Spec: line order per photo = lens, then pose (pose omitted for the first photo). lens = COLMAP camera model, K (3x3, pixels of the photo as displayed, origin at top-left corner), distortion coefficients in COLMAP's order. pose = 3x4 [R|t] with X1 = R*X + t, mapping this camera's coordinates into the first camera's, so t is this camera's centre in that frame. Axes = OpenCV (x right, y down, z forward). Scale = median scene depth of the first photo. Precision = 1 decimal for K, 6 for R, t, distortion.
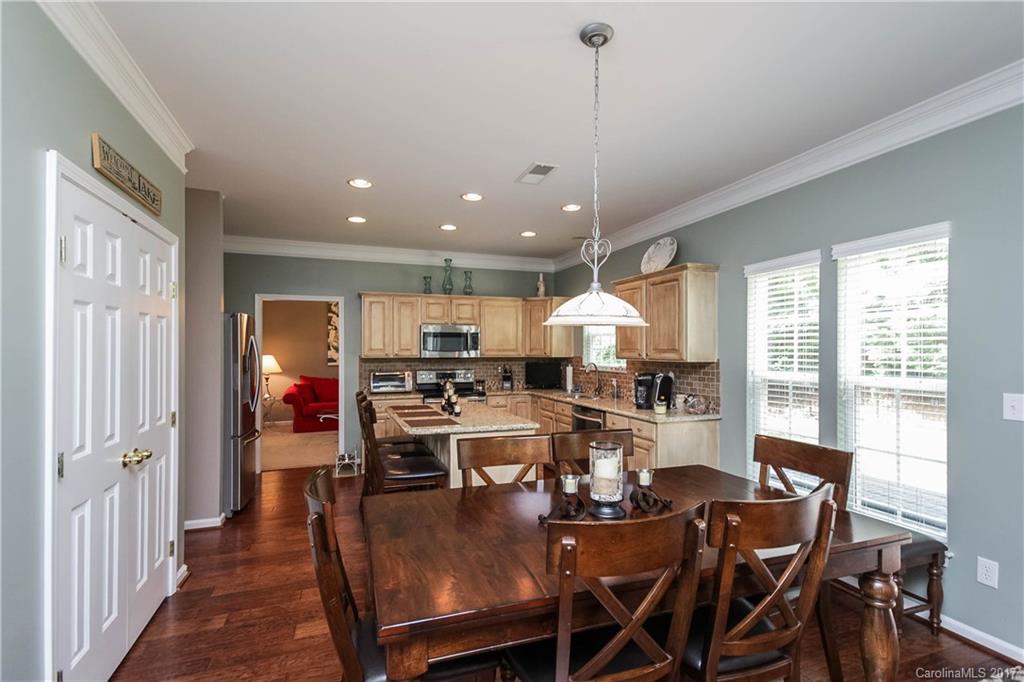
lens RADIAL K [[477.4, 0, 513.2], [0, 477.4, 342.5], [0, 0, 1]] dist [0.014120, -0.001697]
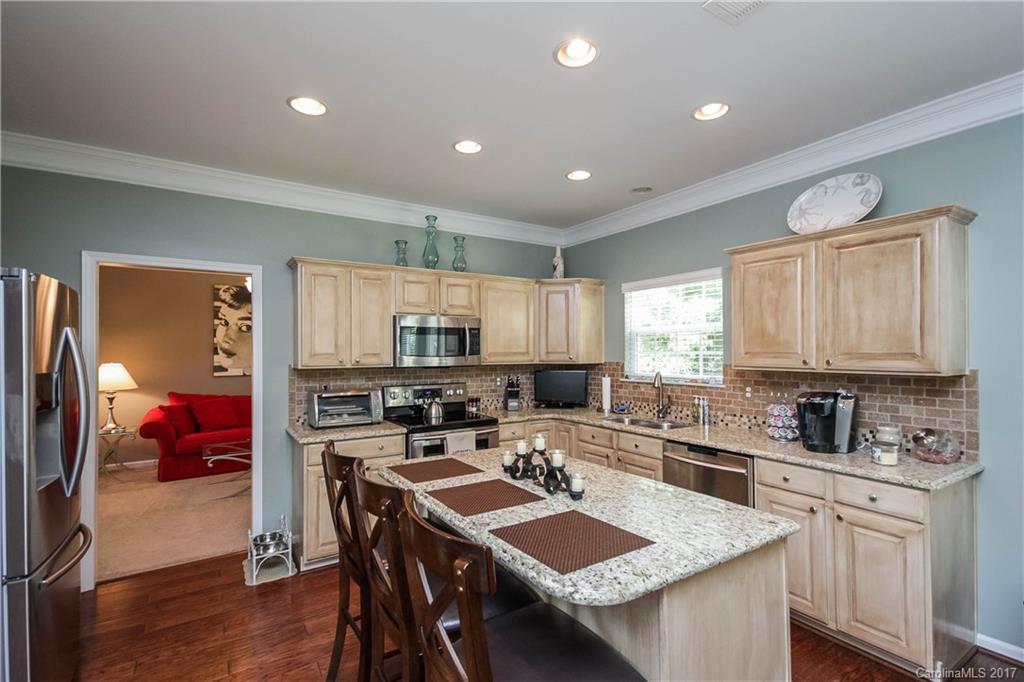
lens RADIAL K [[477.4, 0, 516.3], [0, 477.4, 343.4], [0, 0, 1]] dist [0.014120, -0.001697]
pose [[0.975749, -0.000163, 0.218891, -0.168308], [0.000411, 0.999999, -0.001086, 0.001442], [-0.218890, 0.001149, 0.975749, 0.336511]]
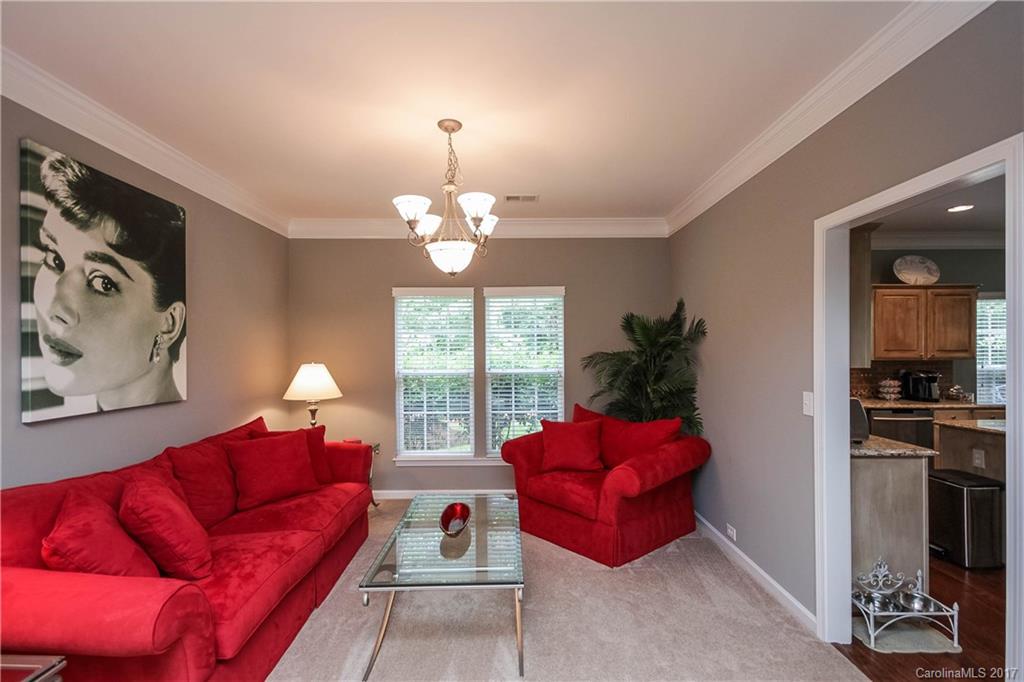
lens RADIAL K [[477.4, 0, 508.3], [0, 477.4, 346.7], [0, 0, 1]] dist [0.014120, -0.001697]
pose [[0.334891, 0.006168, 0.942237, -0.804906], [-0.012296, 0.999922, -0.002176, 0.014761], [-0.942177, -0.010857, 0.334940, 1.089971]]
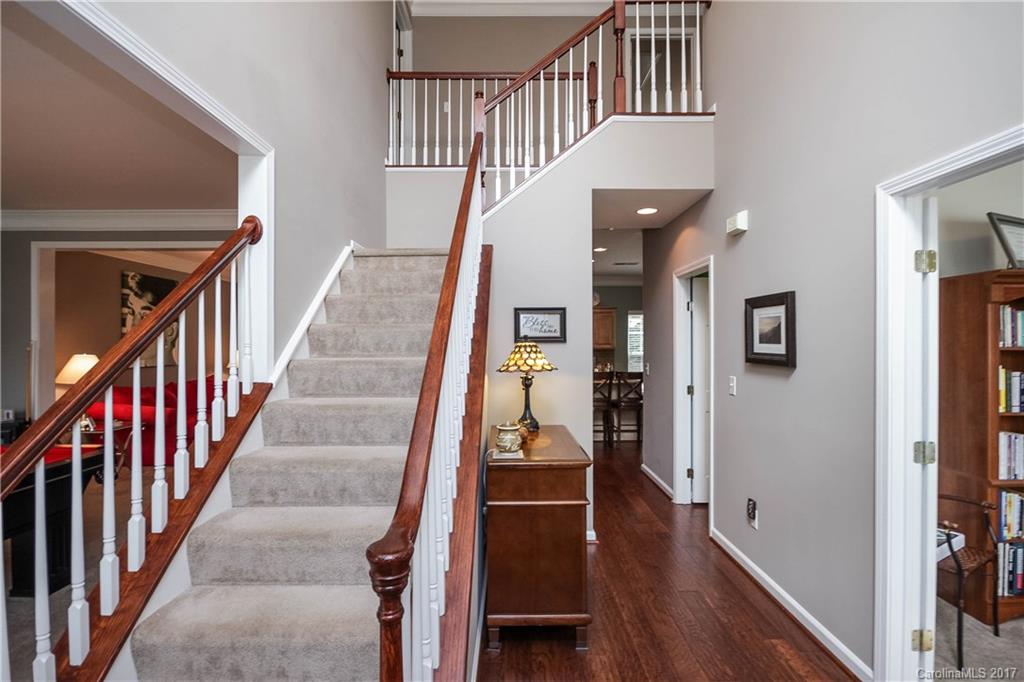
lens RADIAL K [[477.4, 0, 514.4], [0, 477.4, 338.3], [0, 0, 1]] dist [0.014120, -0.001697]
pose [[0.301638, 0.002671, 0.953419, -1.313486], [-0.011843, 0.999929, 0.000945, -0.000382], [-0.953349, -0.011576, 0.301649, 0.442258]]
